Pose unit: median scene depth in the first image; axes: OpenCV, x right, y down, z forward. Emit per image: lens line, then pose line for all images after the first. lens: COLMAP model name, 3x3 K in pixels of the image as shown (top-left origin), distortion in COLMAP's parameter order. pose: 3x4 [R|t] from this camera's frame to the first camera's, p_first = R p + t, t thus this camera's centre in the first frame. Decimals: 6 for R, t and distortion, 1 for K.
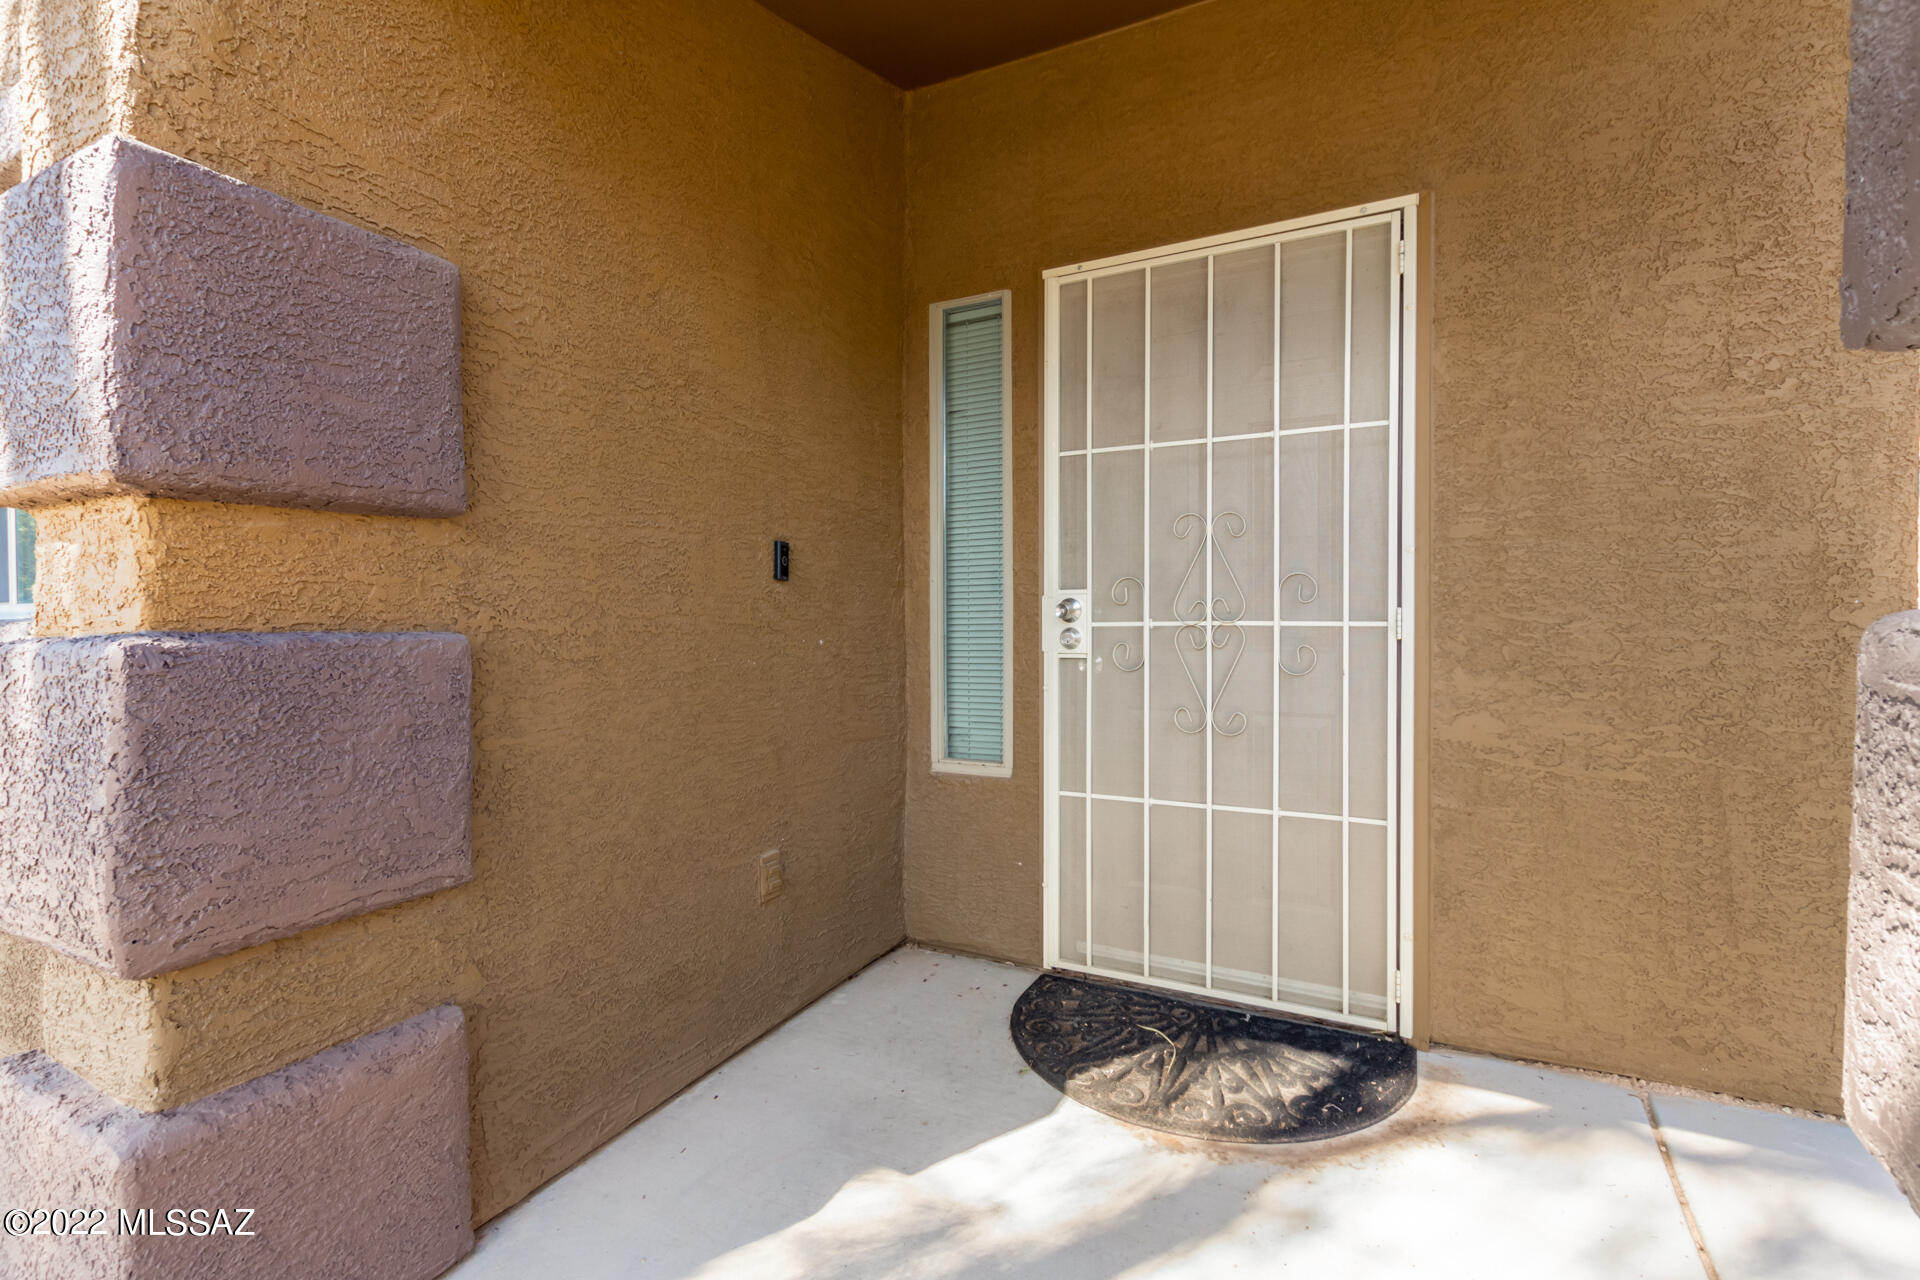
lens RADIAL K [[928.7, 0, 957.3], [0, 928.7, 627.0], [0, 0, 1]] dist [0.001070, 0.000267]
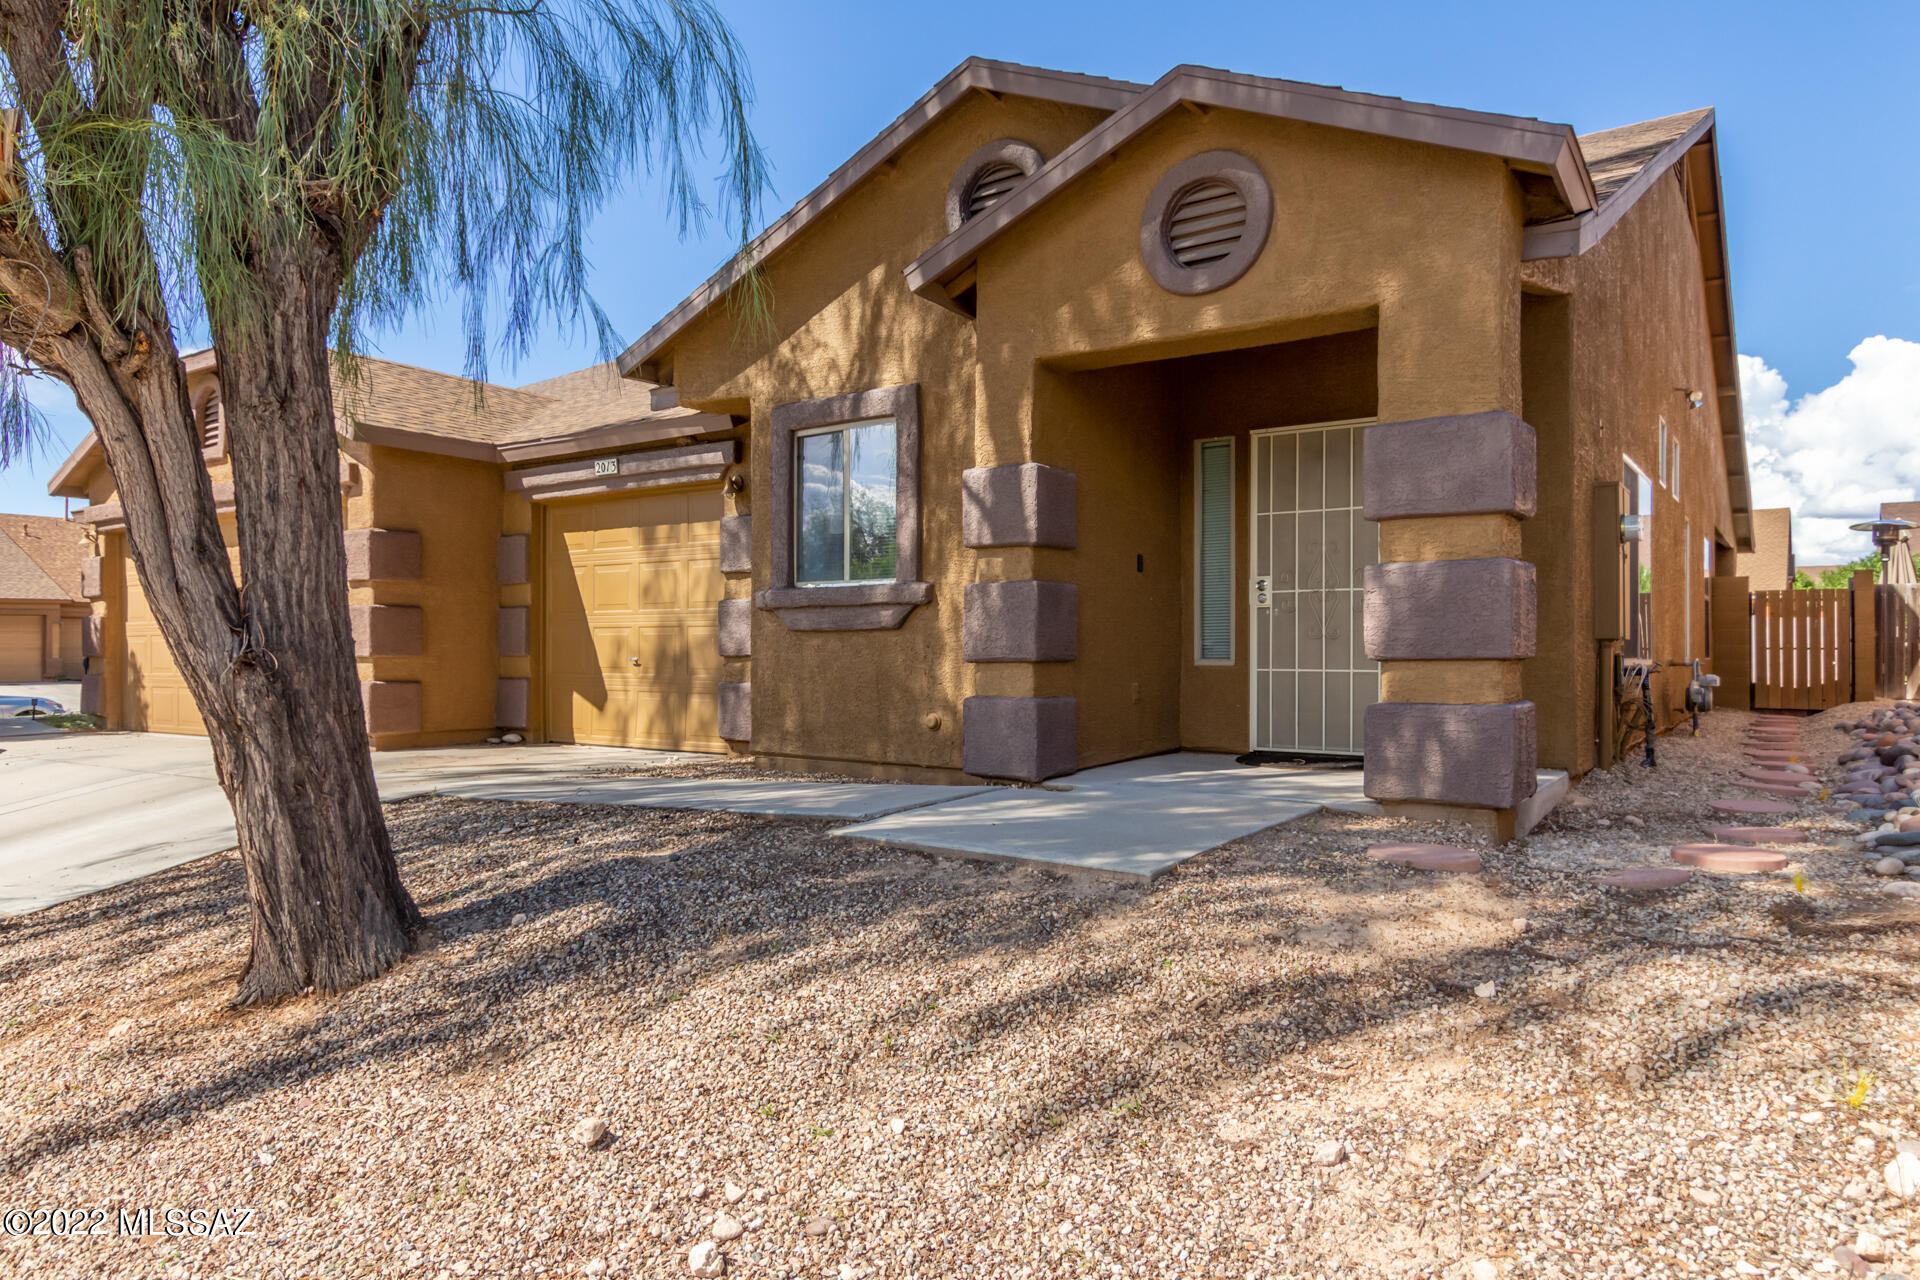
lens RADIAL K [[1256.3, 0, 960.0], [0, 1256.3, 640.0], [0, 0, 1]] dist [-0.028781, -0.000536]
pose [[0.991198, 0.005158, -0.132289, -0.207046], [-0.006830, 0.999902, -0.012183, 0.162286], [0.132214, 0.012979, 0.991136, -2.169033]]
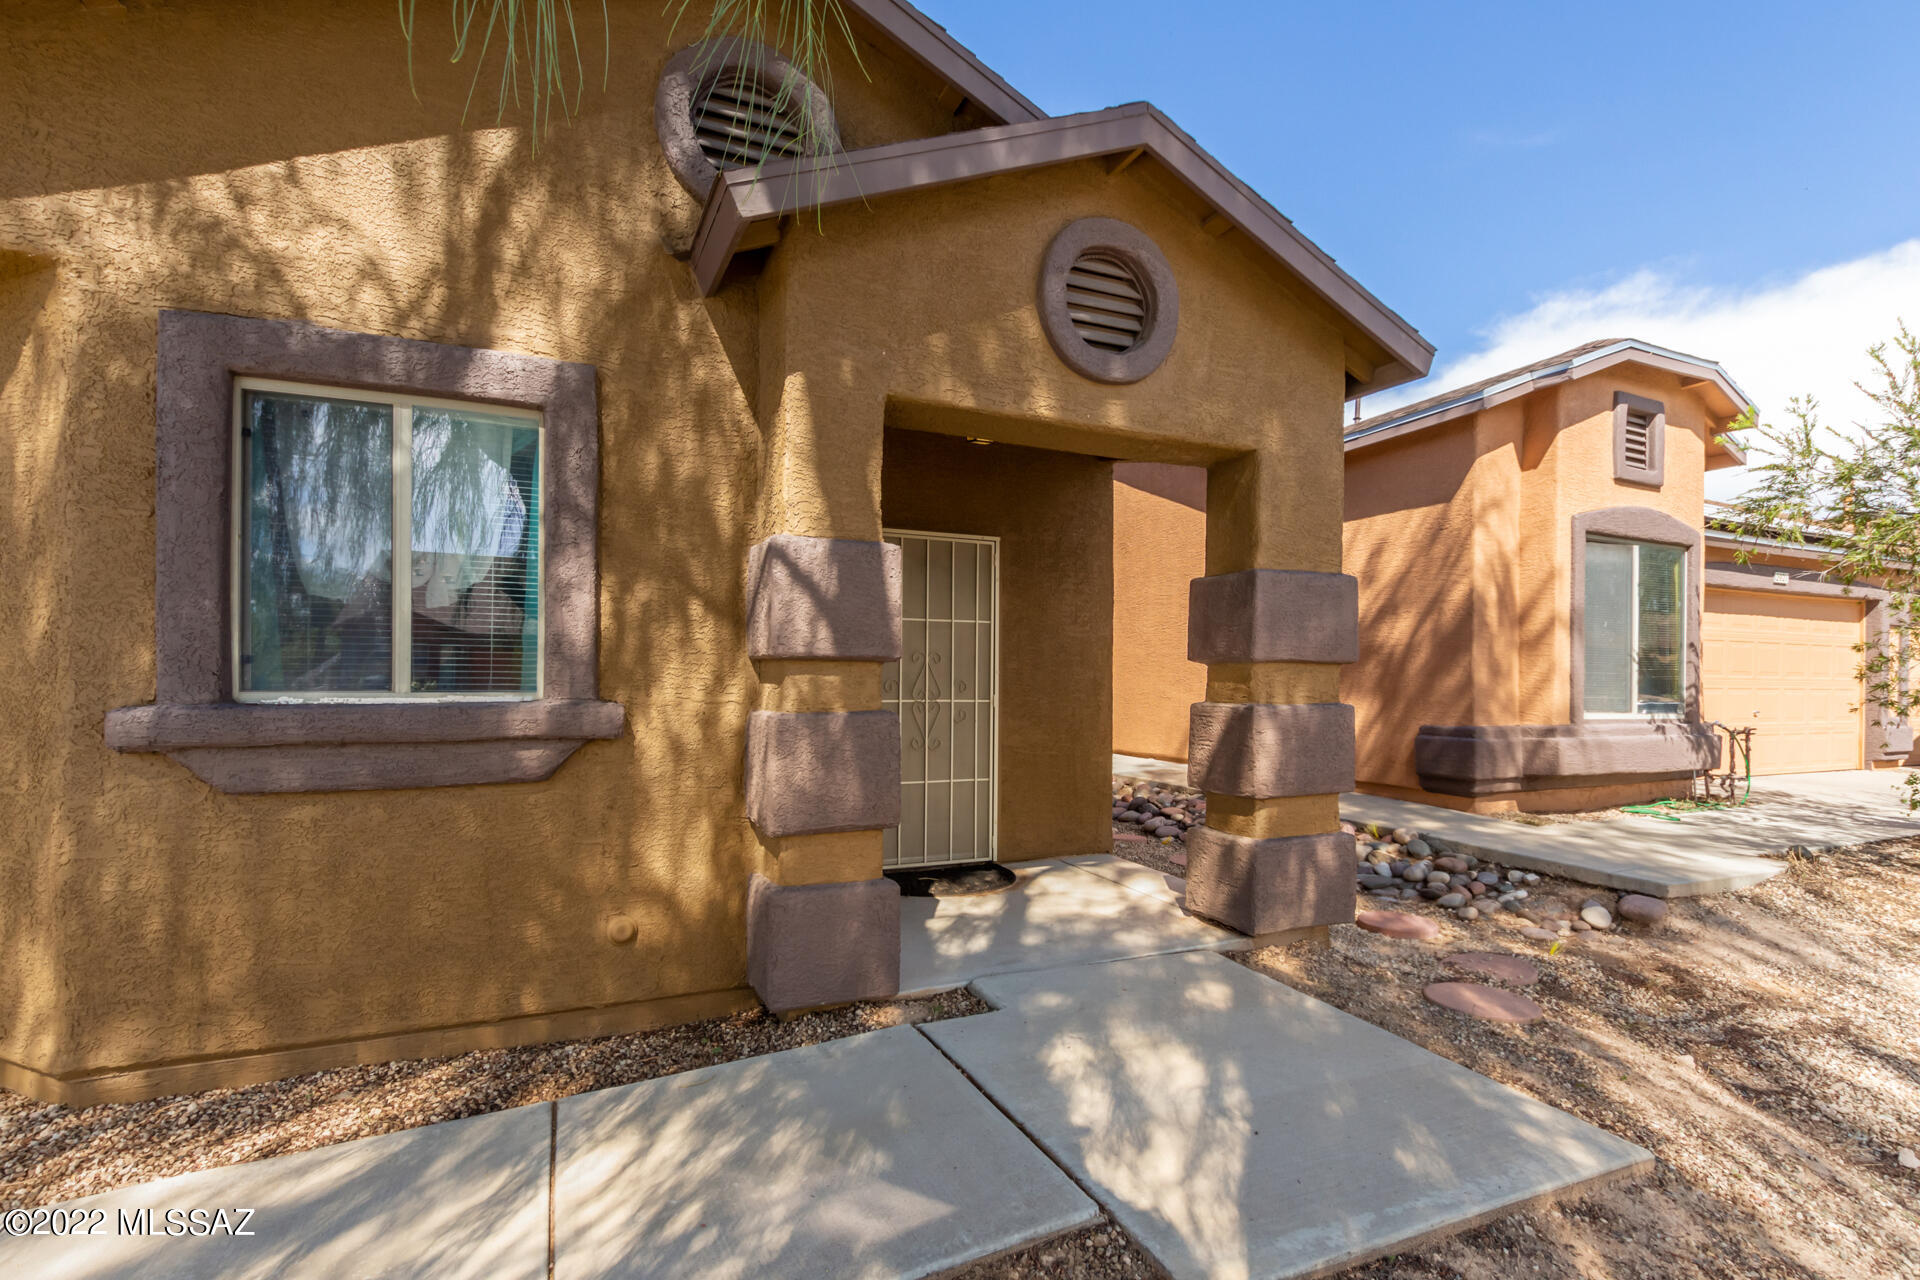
lens RADIAL K [[871.7, 0, 957.3], [0, 871.7, 680.0], [0, 0, 1]] dist [0.001332, -0.000445]
pose [[0.603261, 0.012317, 0.797449, -1.396838], [-0.004192, 0.999916, -0.012272, -0.029003], [-0.797533, 0.004060, 0.603262, -0.352430]]
